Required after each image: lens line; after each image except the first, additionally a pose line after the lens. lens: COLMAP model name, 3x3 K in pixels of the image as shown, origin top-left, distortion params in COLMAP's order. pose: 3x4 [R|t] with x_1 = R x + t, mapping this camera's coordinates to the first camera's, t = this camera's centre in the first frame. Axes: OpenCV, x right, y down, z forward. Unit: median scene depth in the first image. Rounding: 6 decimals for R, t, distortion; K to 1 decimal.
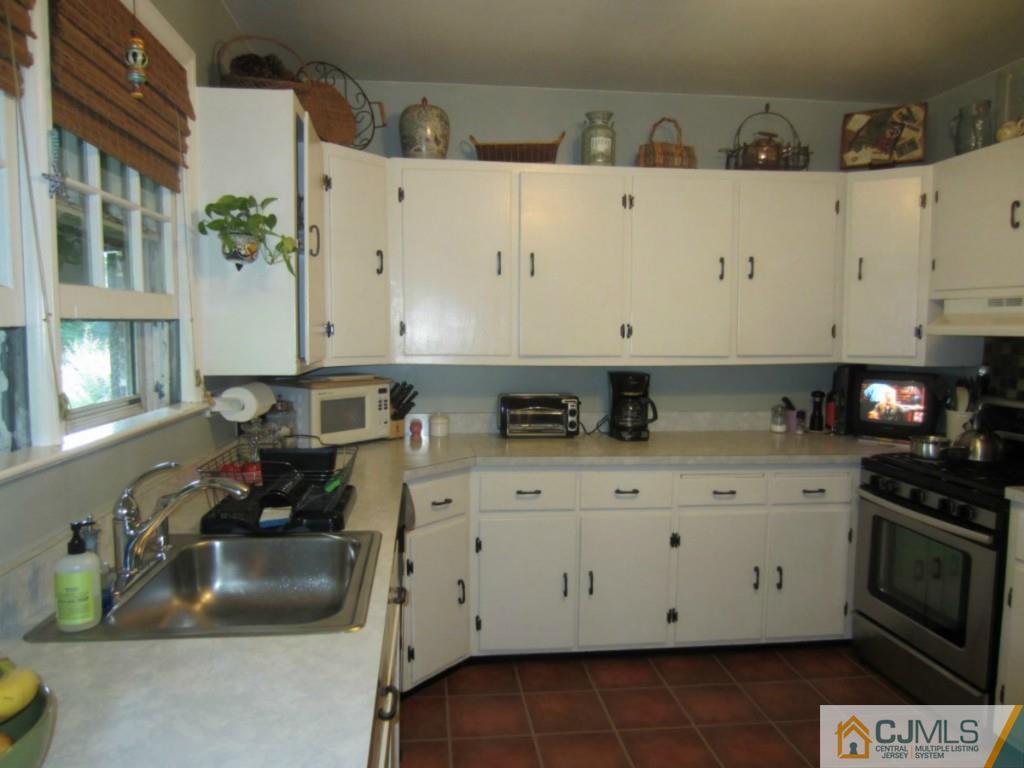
lens RADIAL K [[726.2, 0, 511.3], [0, 726.2, 384.8], [0, 0, 1]] dist [-0.039973, 0.022962]
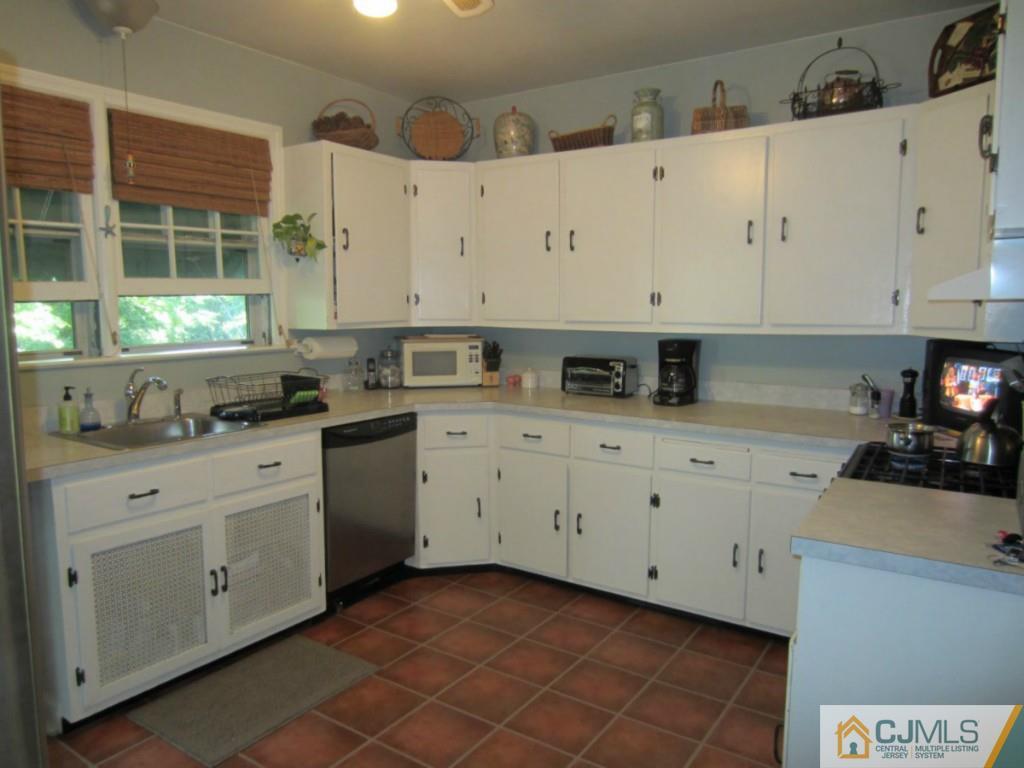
lens RADIAL K [[726.2, 0, 509.8], [0, 726.2, 387.6], [0, 0, 1]] dist [-0.039973, 0.022962]
pose [[0.754221, 0.072276, -0.652631, 0.690838], [-0.045030, 0.997277, 0.058404, 0.001495], [0.655075, -0.014661, 0.755422, 0.074947]]
